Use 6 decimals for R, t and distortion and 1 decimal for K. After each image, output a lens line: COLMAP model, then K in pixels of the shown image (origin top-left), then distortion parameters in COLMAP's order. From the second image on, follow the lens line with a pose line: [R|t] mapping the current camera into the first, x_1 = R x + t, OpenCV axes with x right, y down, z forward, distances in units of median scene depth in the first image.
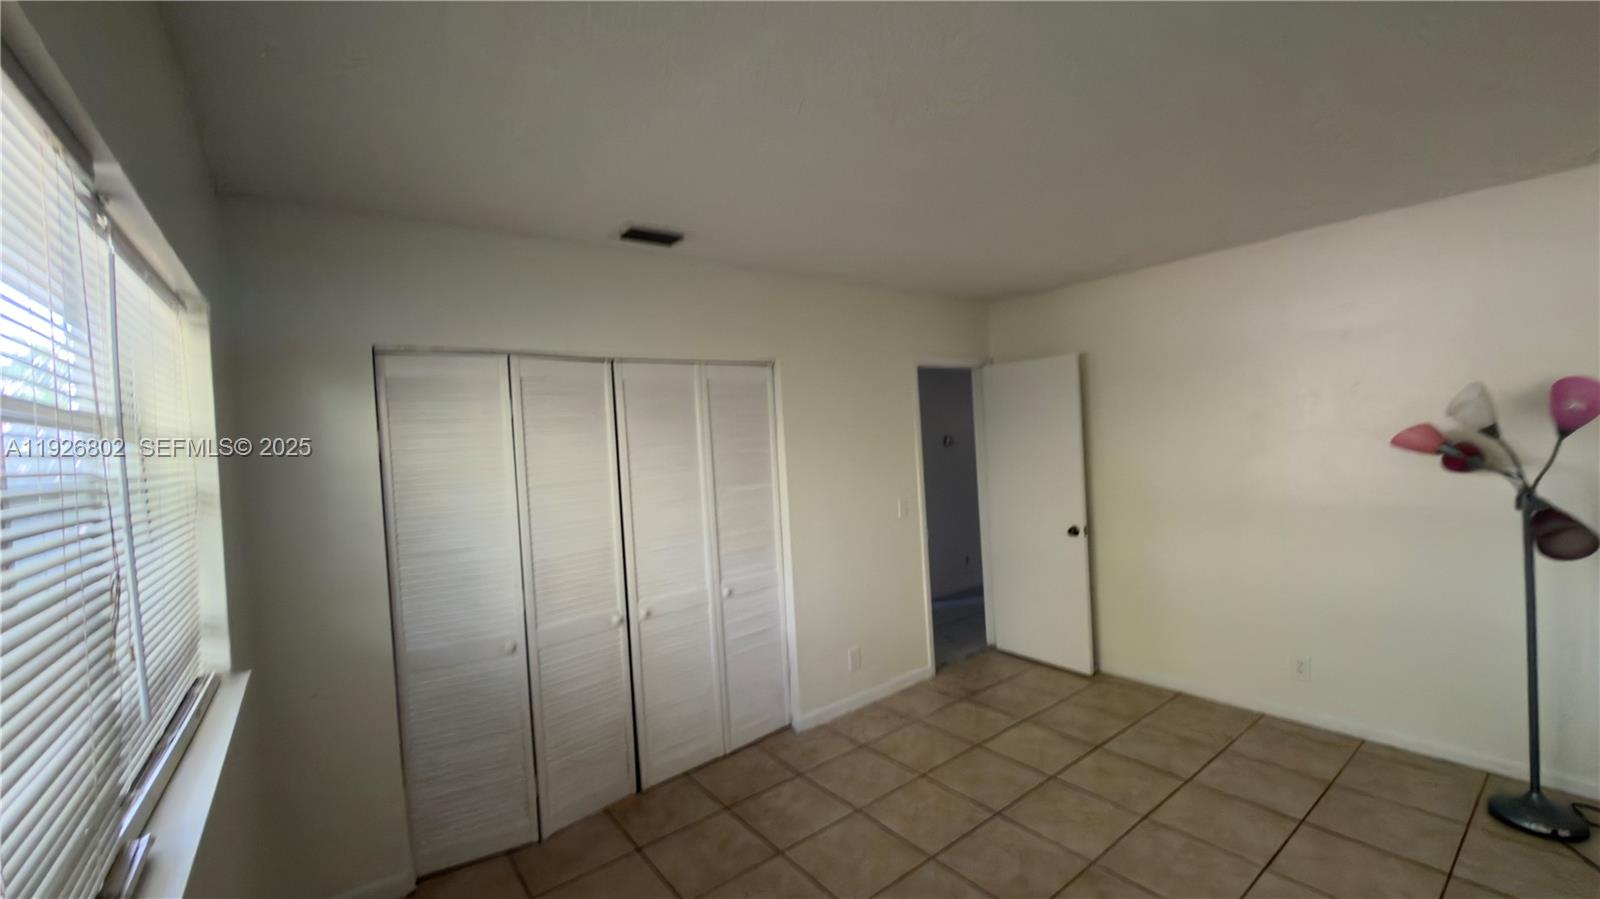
lens RADIAL K [[641.0, 0, 793.3], [0, 641.0, 447.1], [0, 0, 1]] dist [0.001045, 0.000043]
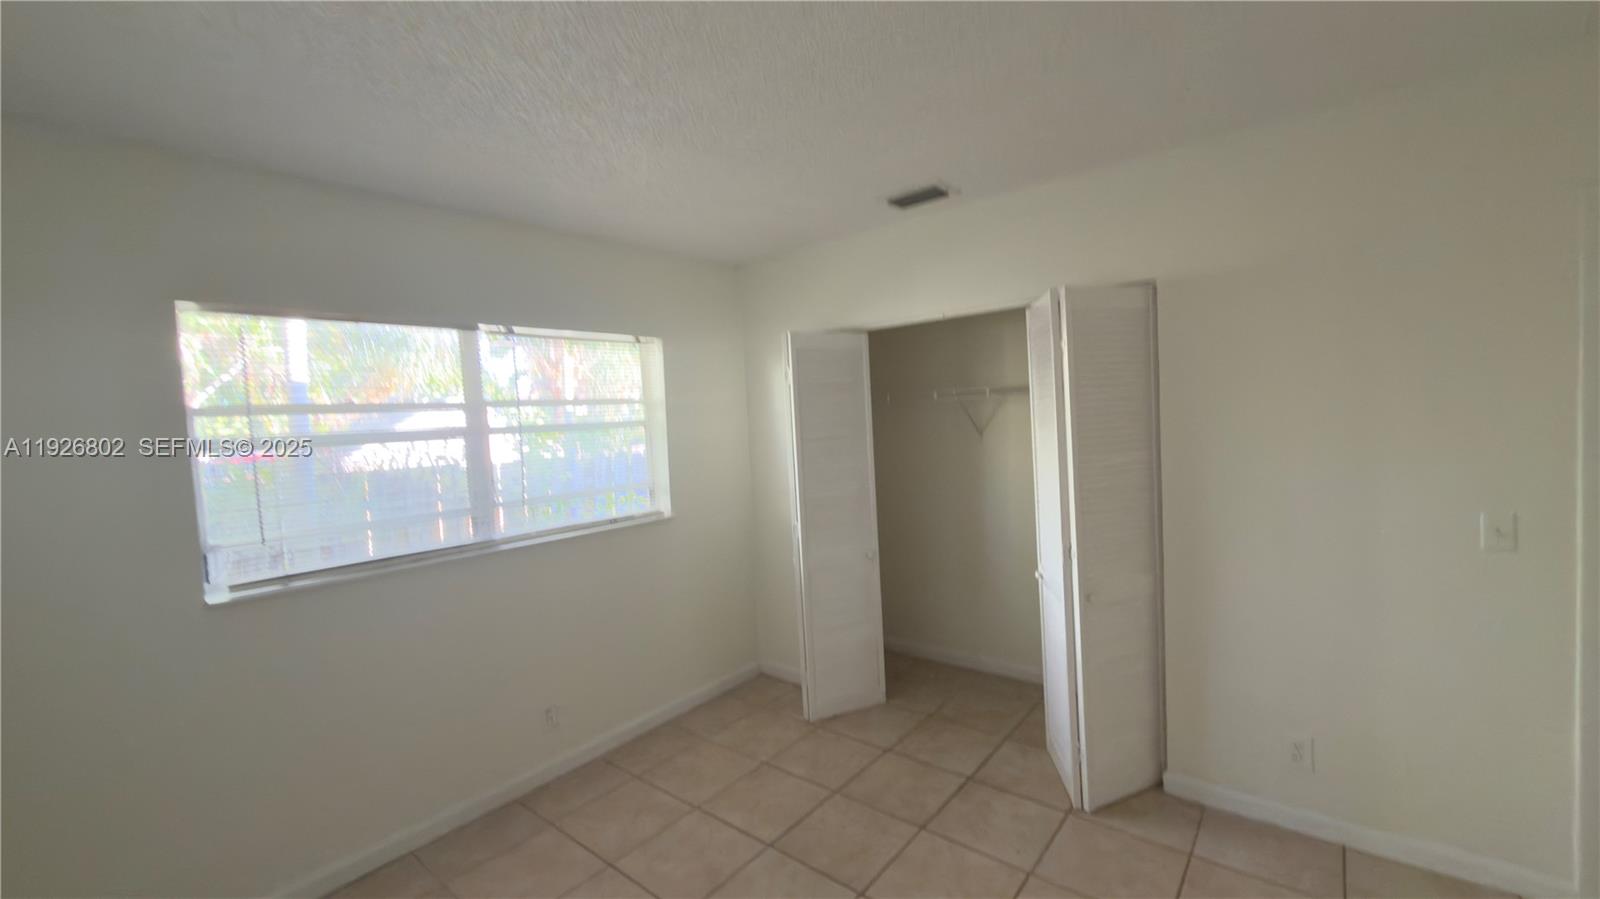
lens RADIAL K [[636.6, 0, 800.0], [0, 636.6, 449.5], [0, 0, 1]] dist [-0.000937, -0.000033]
pose [[0.234292, 0.101222, -0.966882, 0.770214], [0.025799, 0.993567, 0.110267, -0.051219], [0.971824, -0.050780, 0.230174, 0.586677]]
